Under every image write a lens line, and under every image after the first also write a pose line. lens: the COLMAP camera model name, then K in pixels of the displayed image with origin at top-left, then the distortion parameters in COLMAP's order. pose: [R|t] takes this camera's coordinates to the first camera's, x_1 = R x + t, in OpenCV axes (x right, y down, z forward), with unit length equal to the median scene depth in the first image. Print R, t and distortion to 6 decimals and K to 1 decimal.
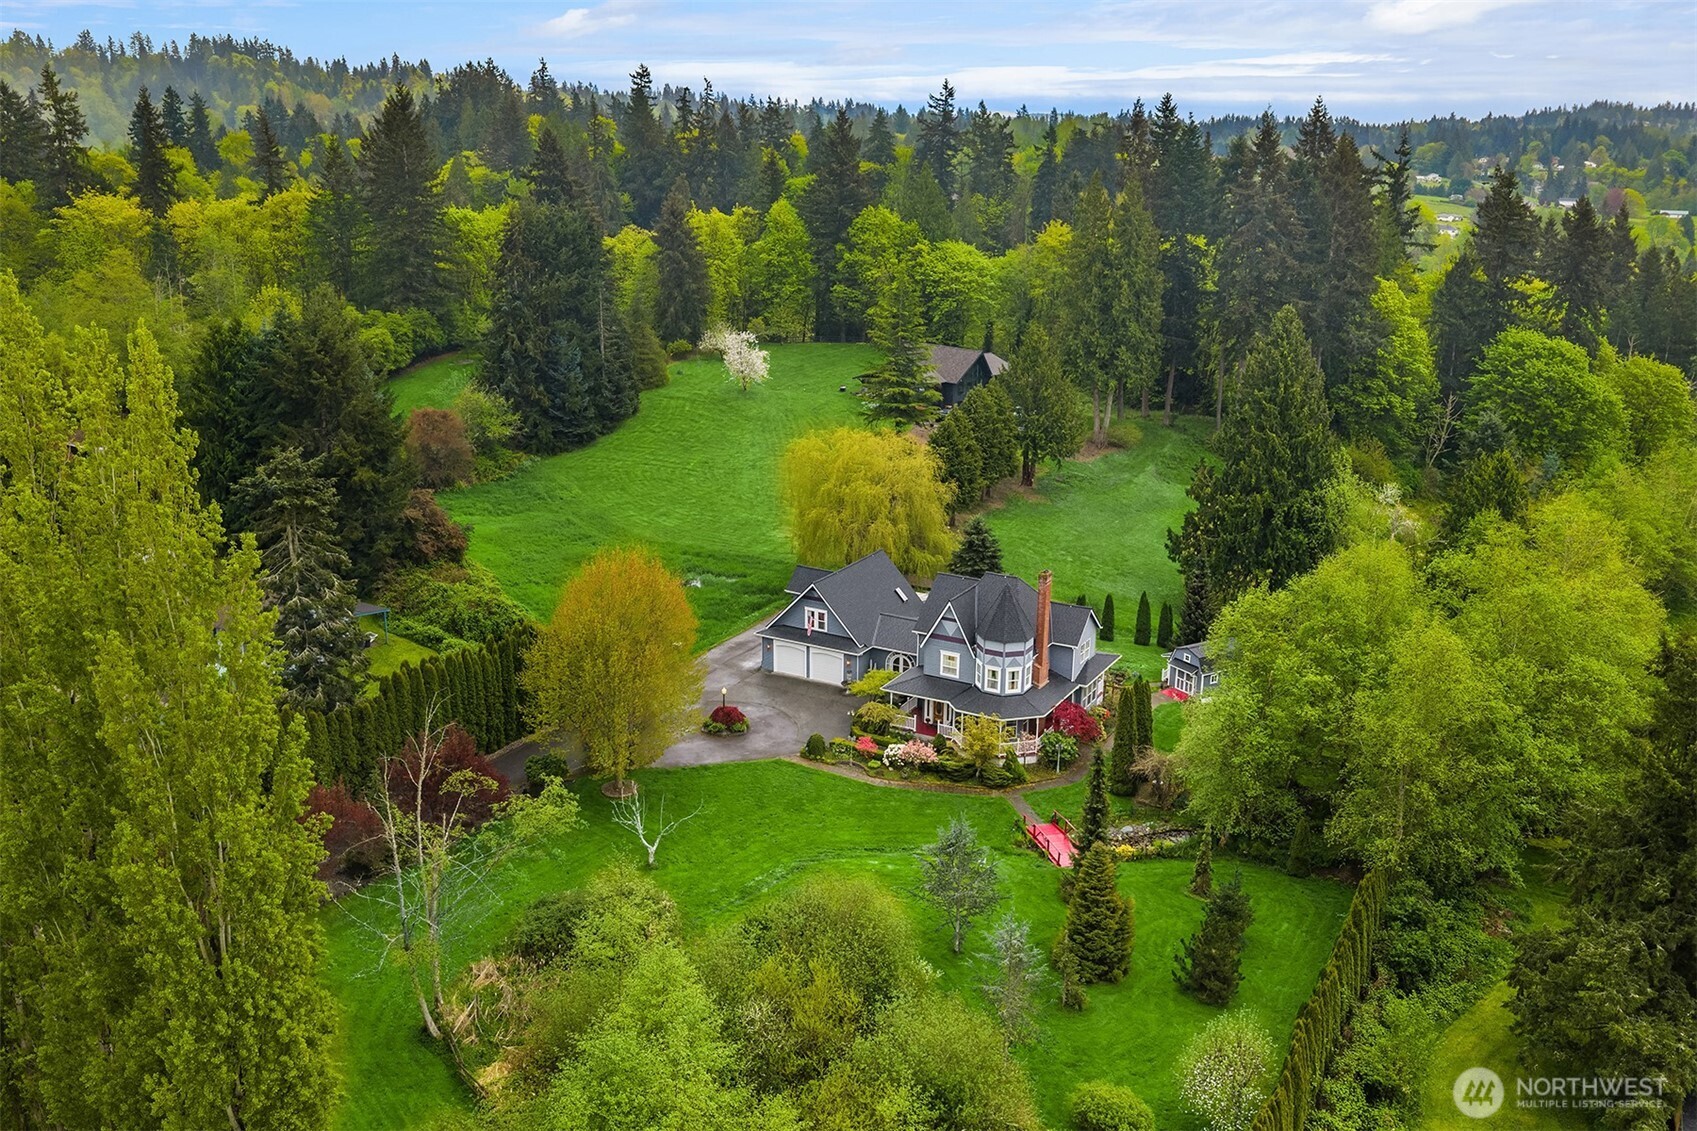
lens RADIAL K [[1486.0, 0, 752.1], [0, 1486.0, 485.0], [0, 0, 1]] dist [0.018787, -0.008867]
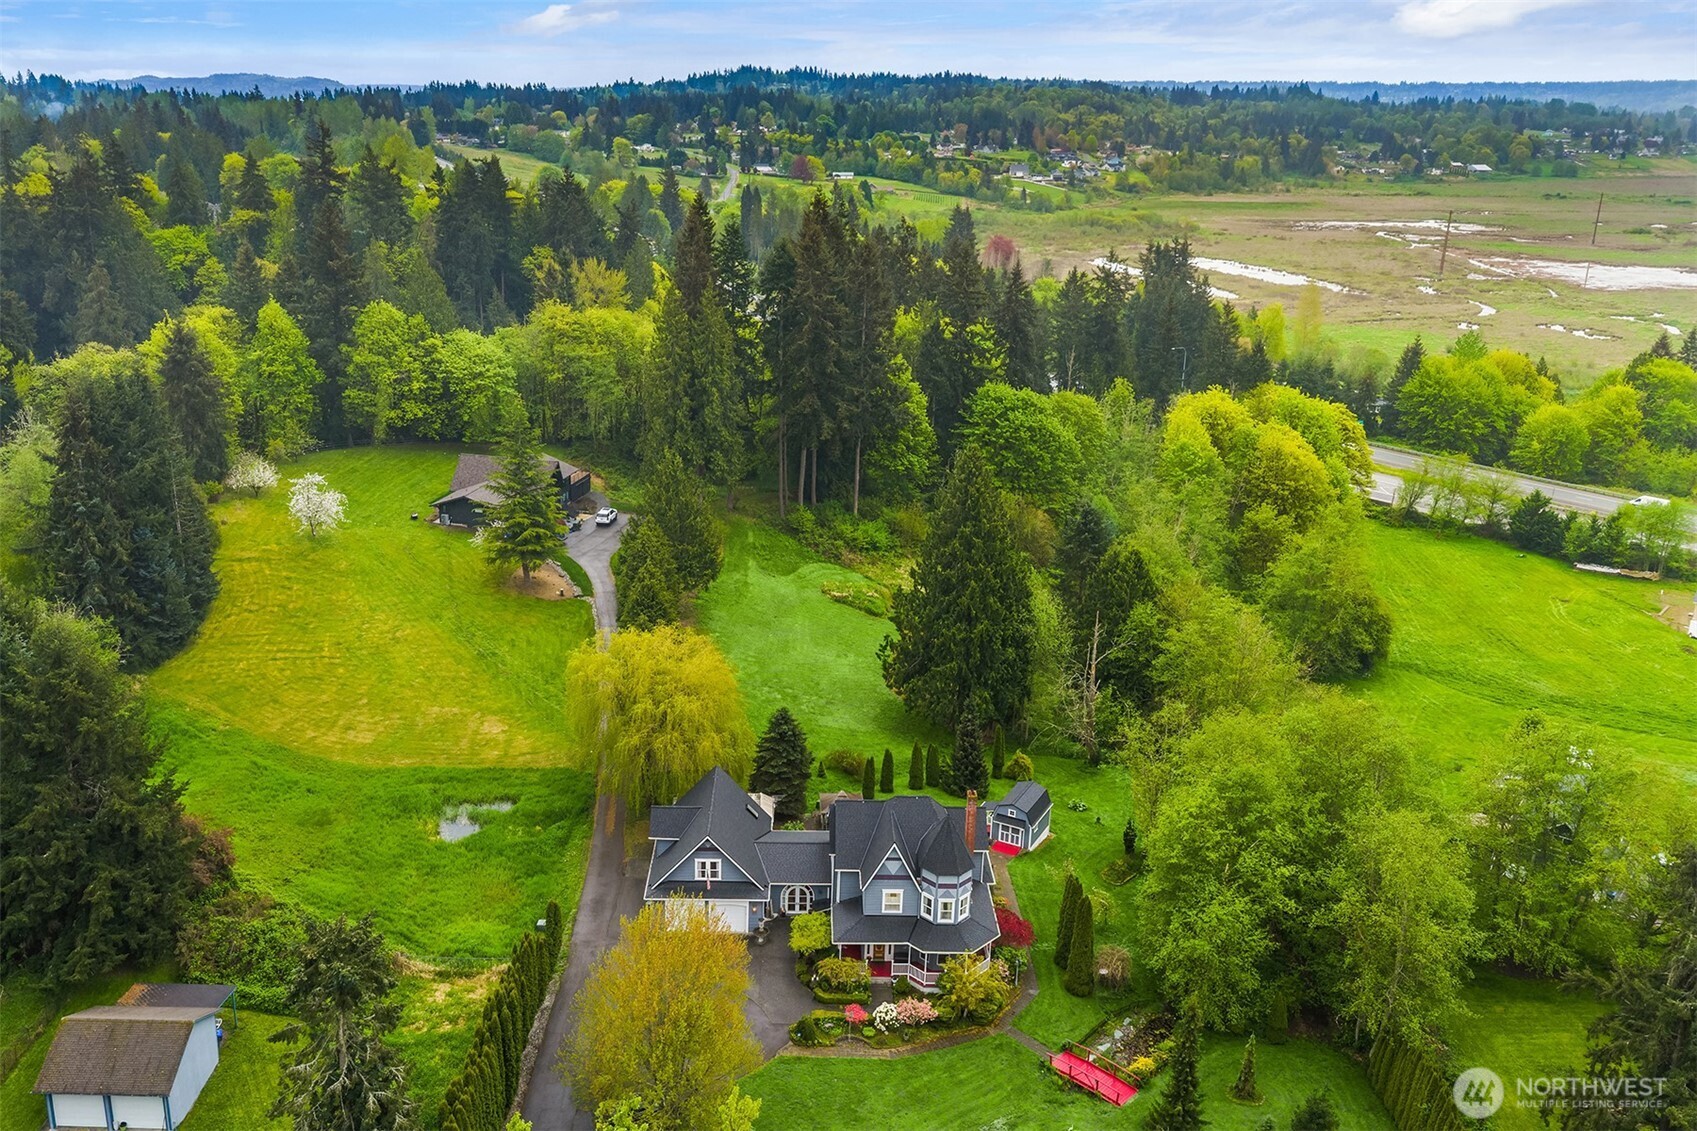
lens RADIAL K [[1486.0, 0, 752.1], [0, 1486.0, 485.0], [0, 0, 1]] dist [0.018787, -0.008867]
pose [[0.880931, -0.131111, 0.454720, -0.195415], [0.123733, 0.991244, 0.046101, -0.113653], [-0.456783, 0.015653, 0.889440, 0.081778]]
